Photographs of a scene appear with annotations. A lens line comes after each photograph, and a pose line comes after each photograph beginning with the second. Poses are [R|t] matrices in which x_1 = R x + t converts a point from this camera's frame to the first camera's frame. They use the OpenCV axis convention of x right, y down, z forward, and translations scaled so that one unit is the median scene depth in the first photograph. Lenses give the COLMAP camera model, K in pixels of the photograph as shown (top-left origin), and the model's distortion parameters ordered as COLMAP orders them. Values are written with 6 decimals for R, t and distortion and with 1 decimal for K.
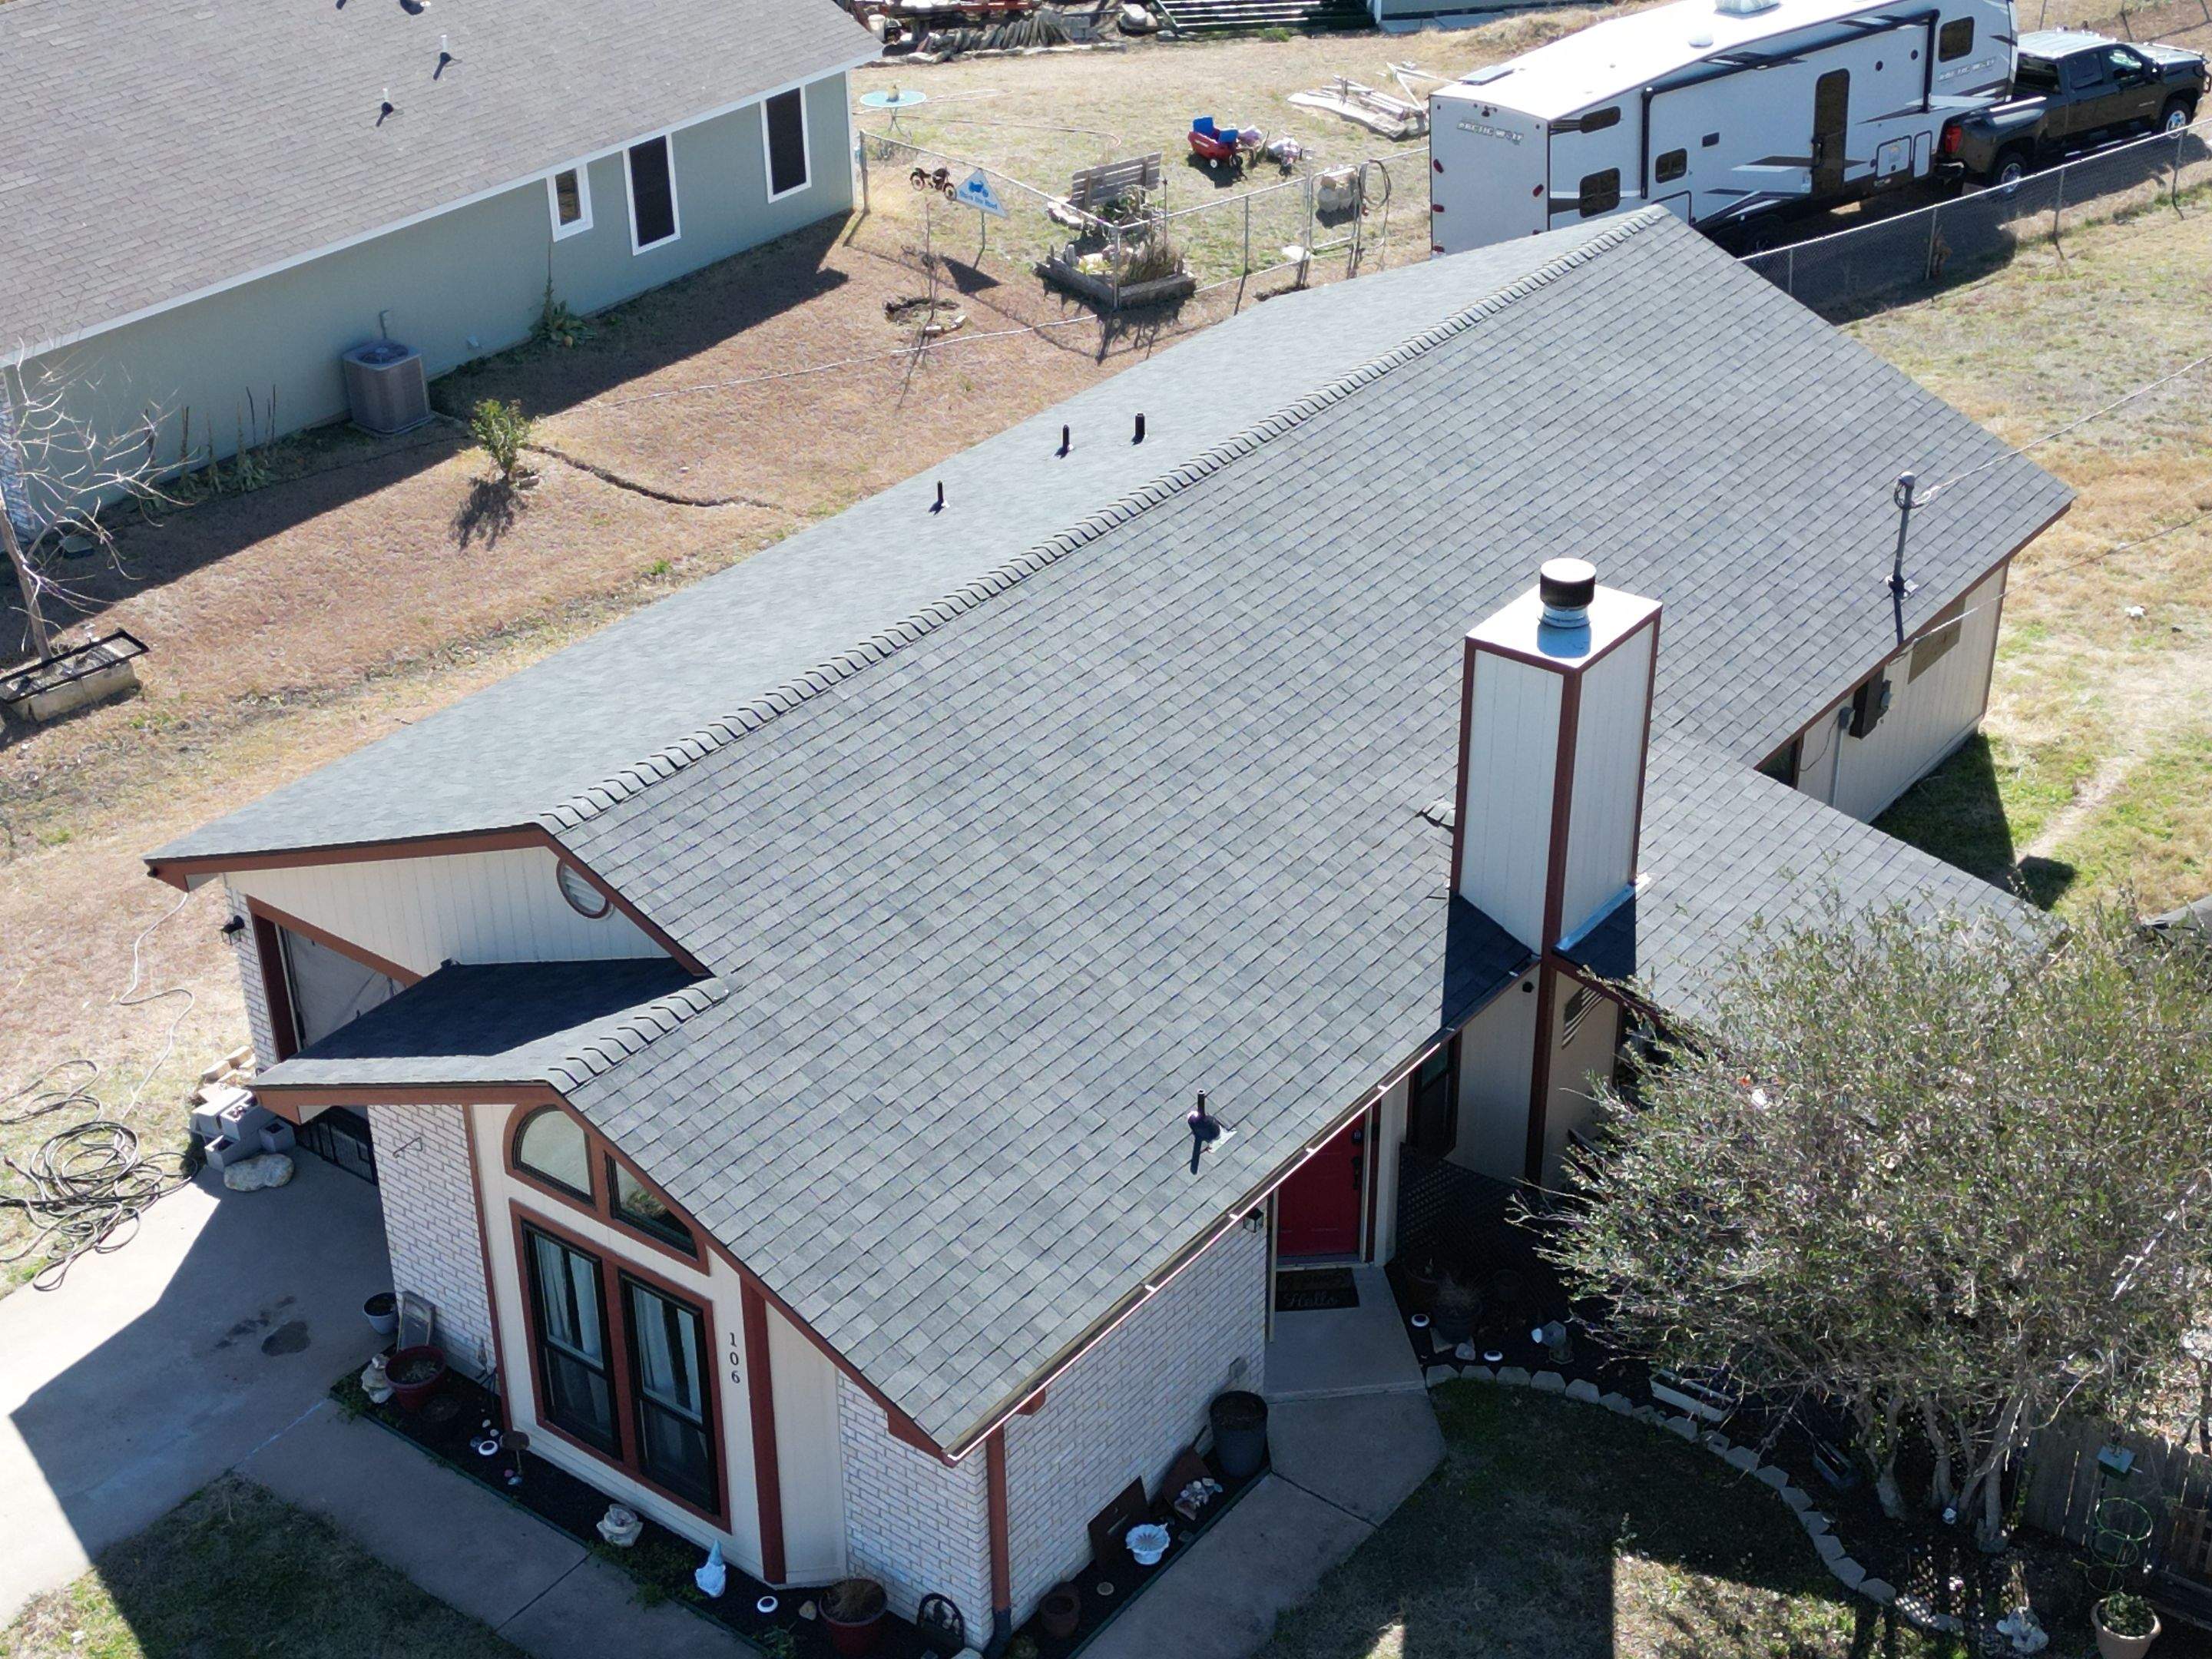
lens RADIAL K [[3074.2, 0, 1100.4], [0, 3074.2, 815.6], [0, 0, 1]] dist [0.099489, 0.000000]
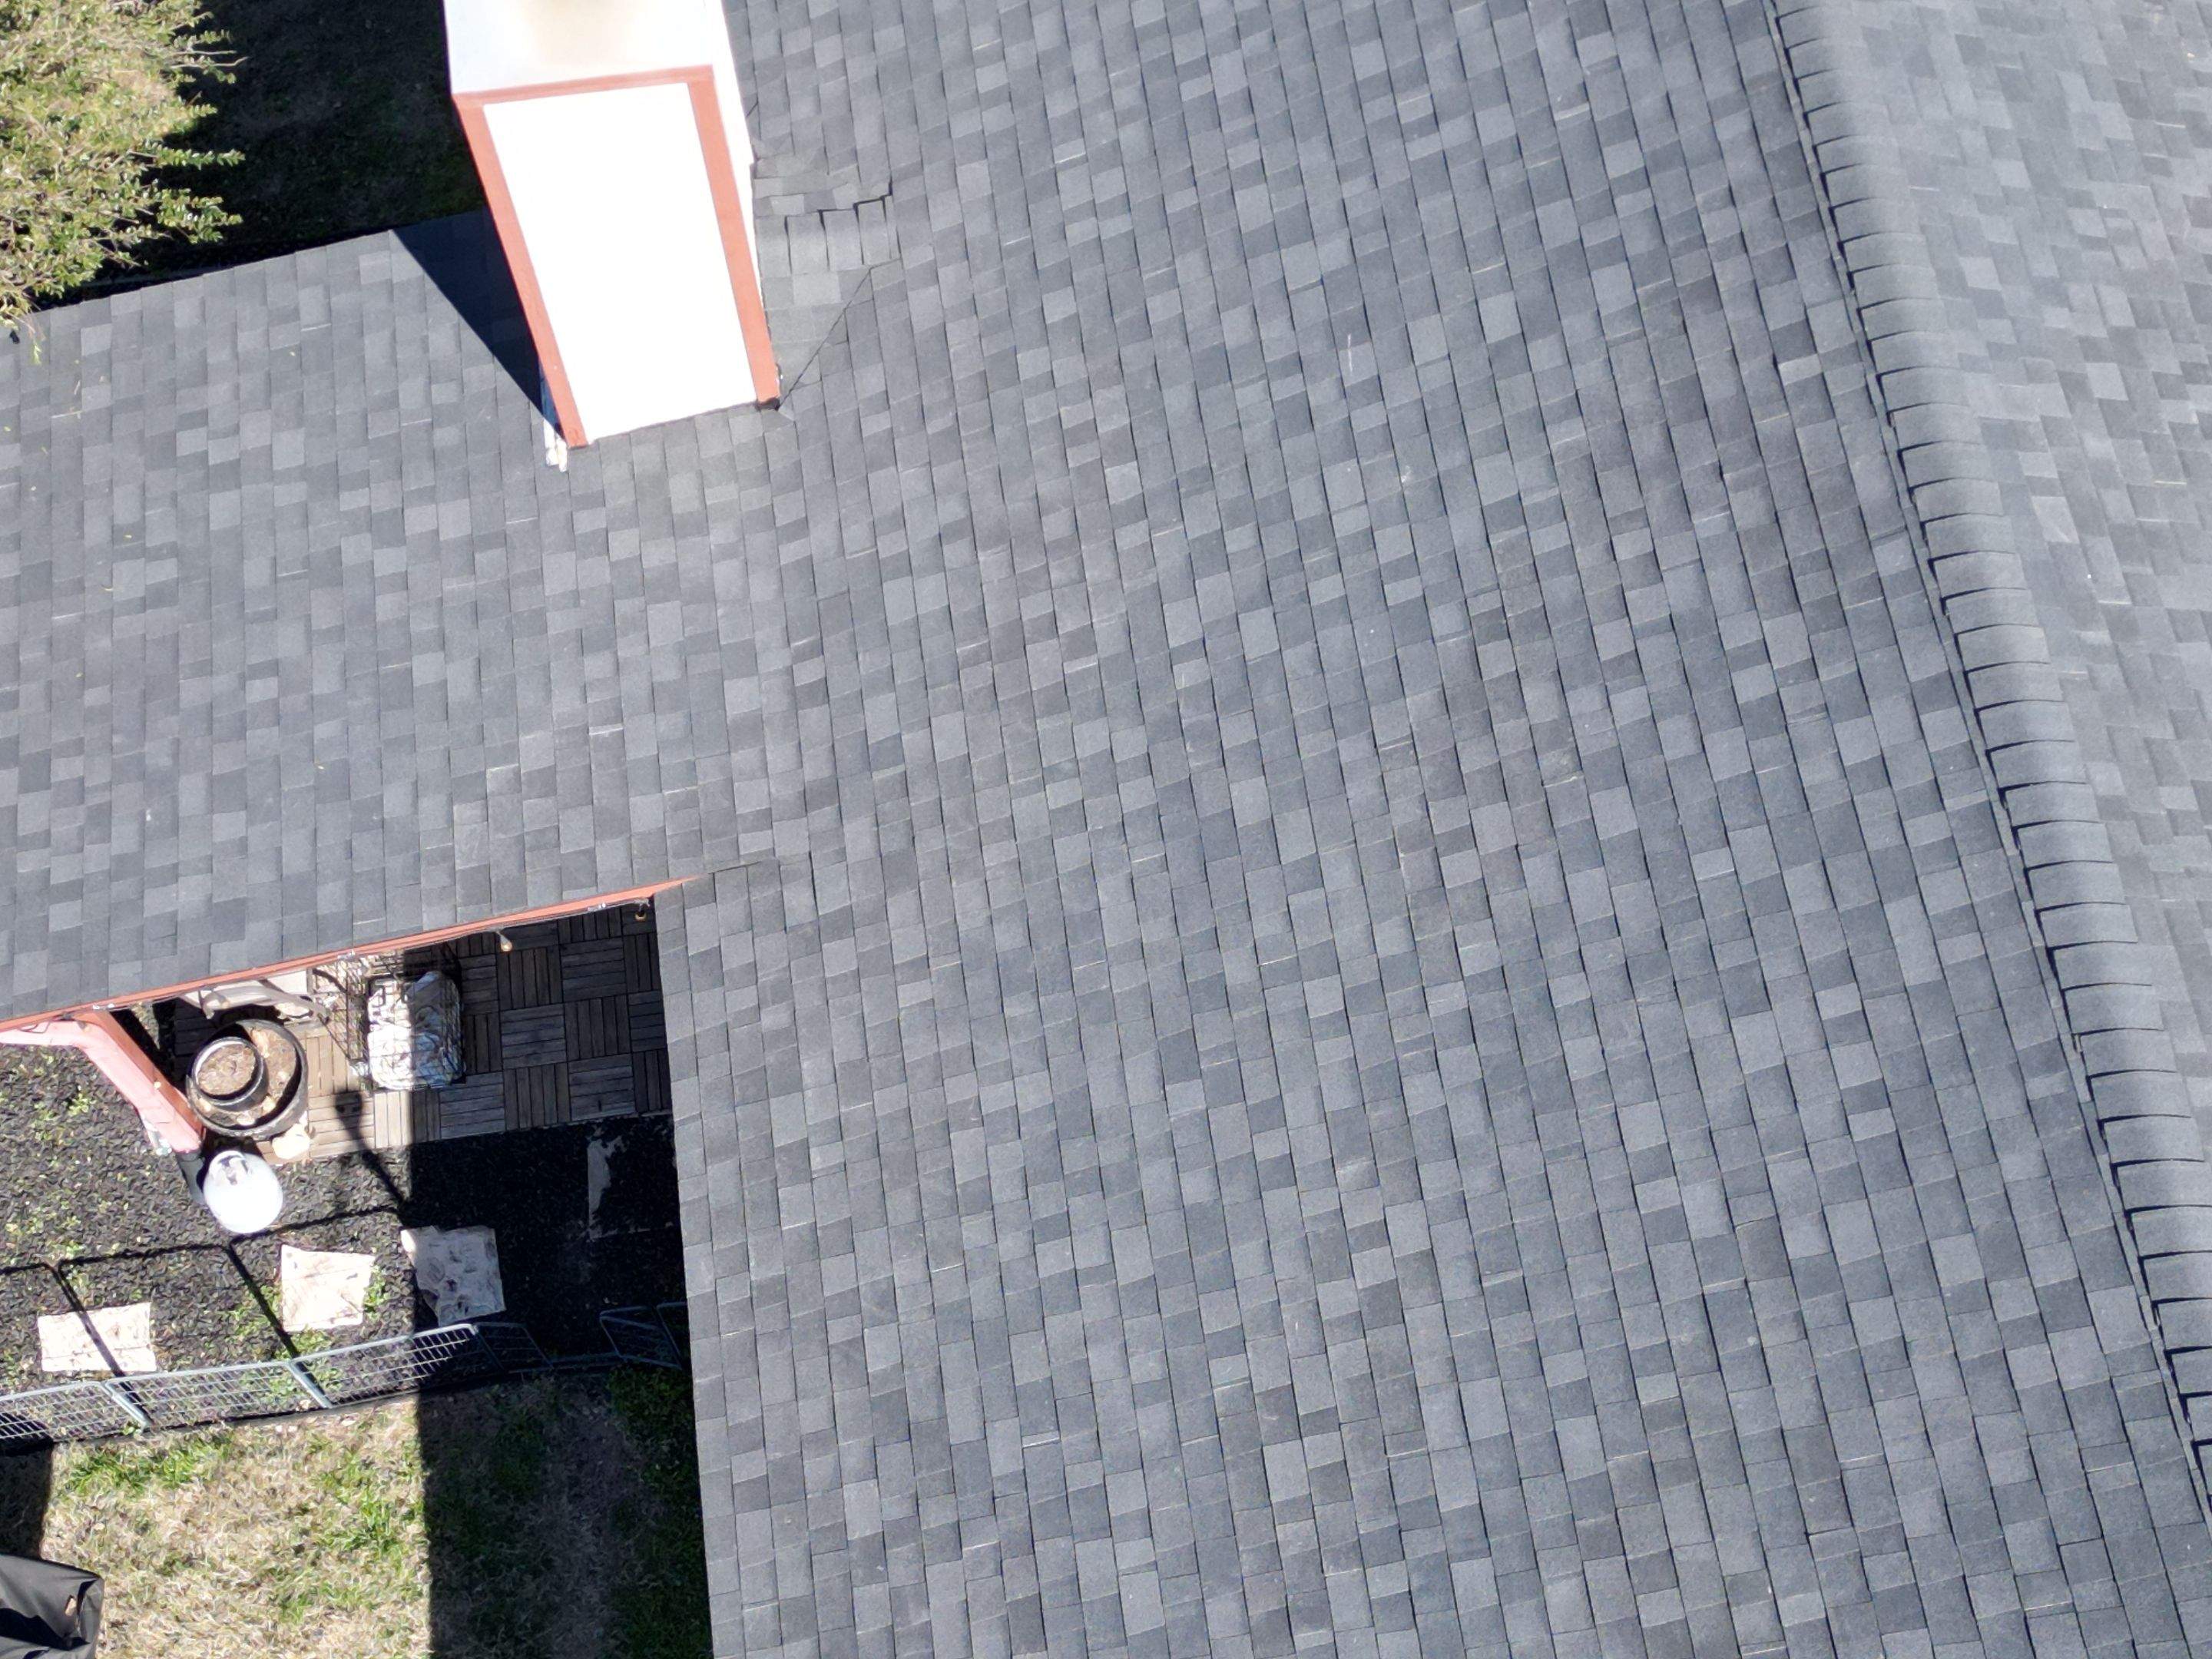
lens RADIAL K [[3074.2, 0, 1083.1], [0, 3074.2, 847.3], [0, 0, 1]] dist [0.099489, 0.000000]
pose [[-0.706220, 0.651875, -0.276248, 0.313261], [-0.331066, 0.040836, 0.942724, -0.532450], [0.625819, 0.757226, 0.186975, 1.035832]]
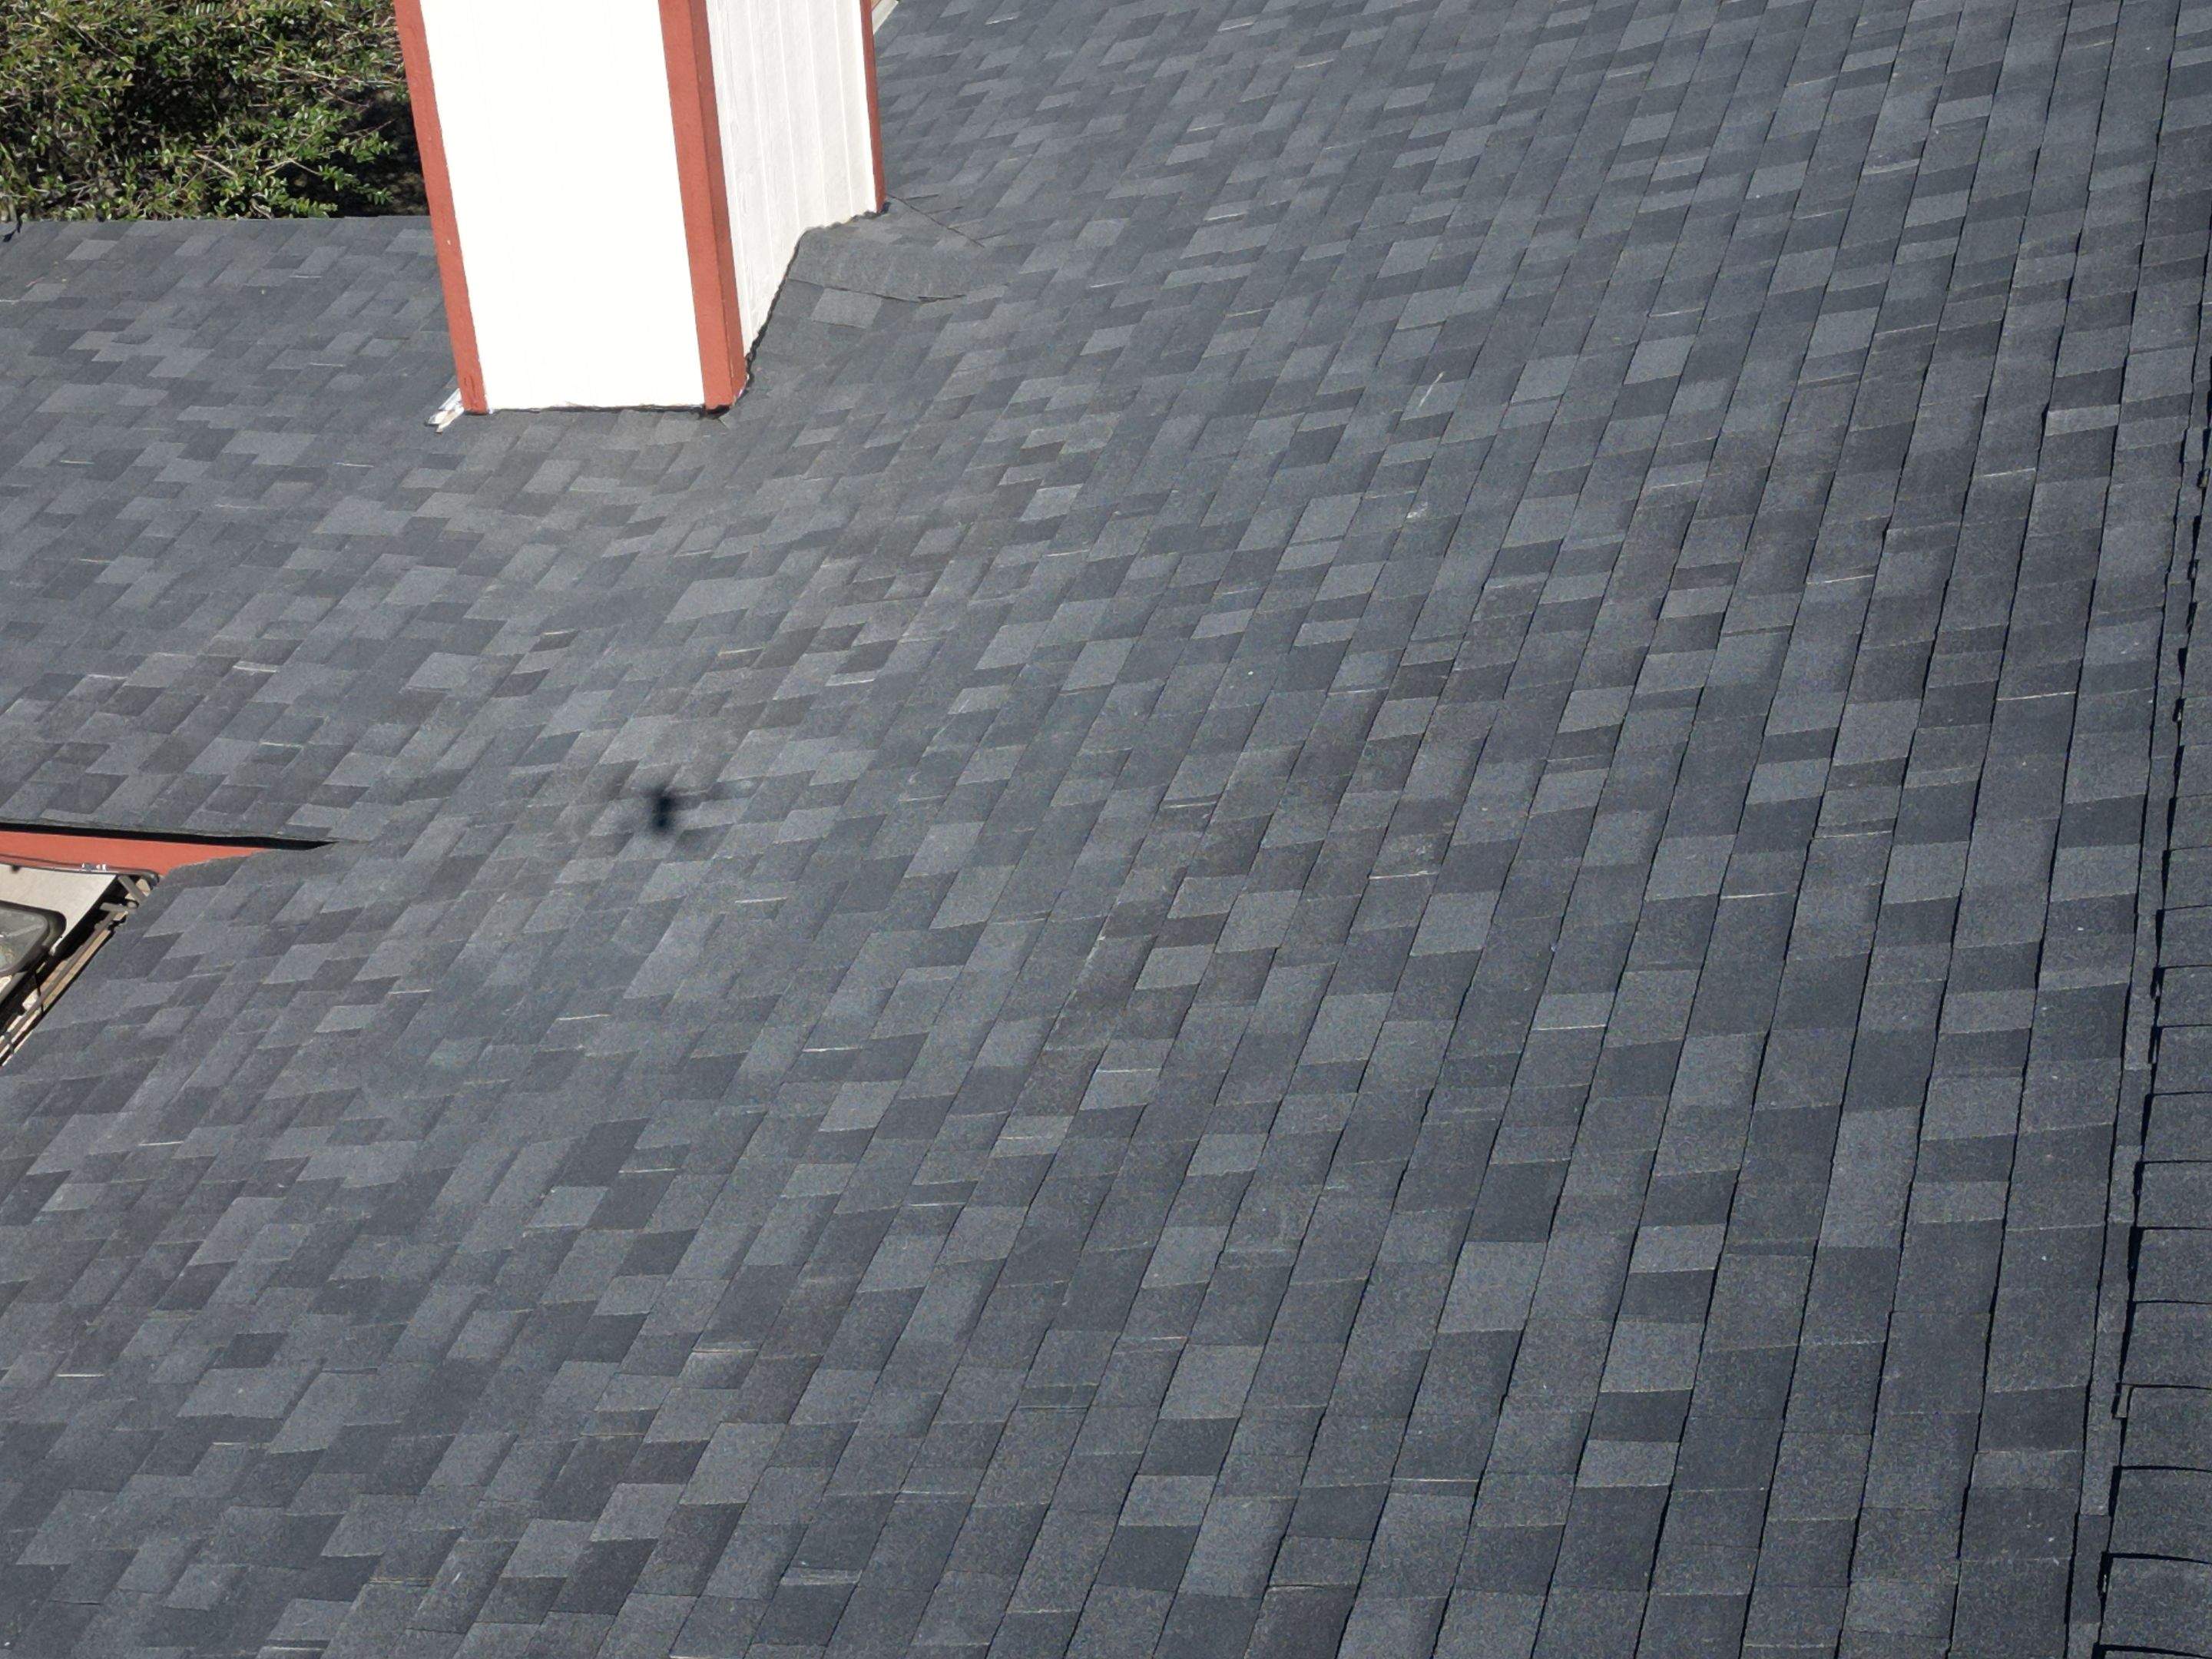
lens RADIAL K [[3074.2, 0, 1099.0], [0, 3074.2, 830.7], [0, 0, 1]] dist [0.099489, 0.000000]
pose [[-0.943783, 0.222557, -0.244420, 0.210657], [-0.151971, 0.364510, 0.918715, -0.345723], [0.293560, 0.904213, -0.310197, 1.227810]]
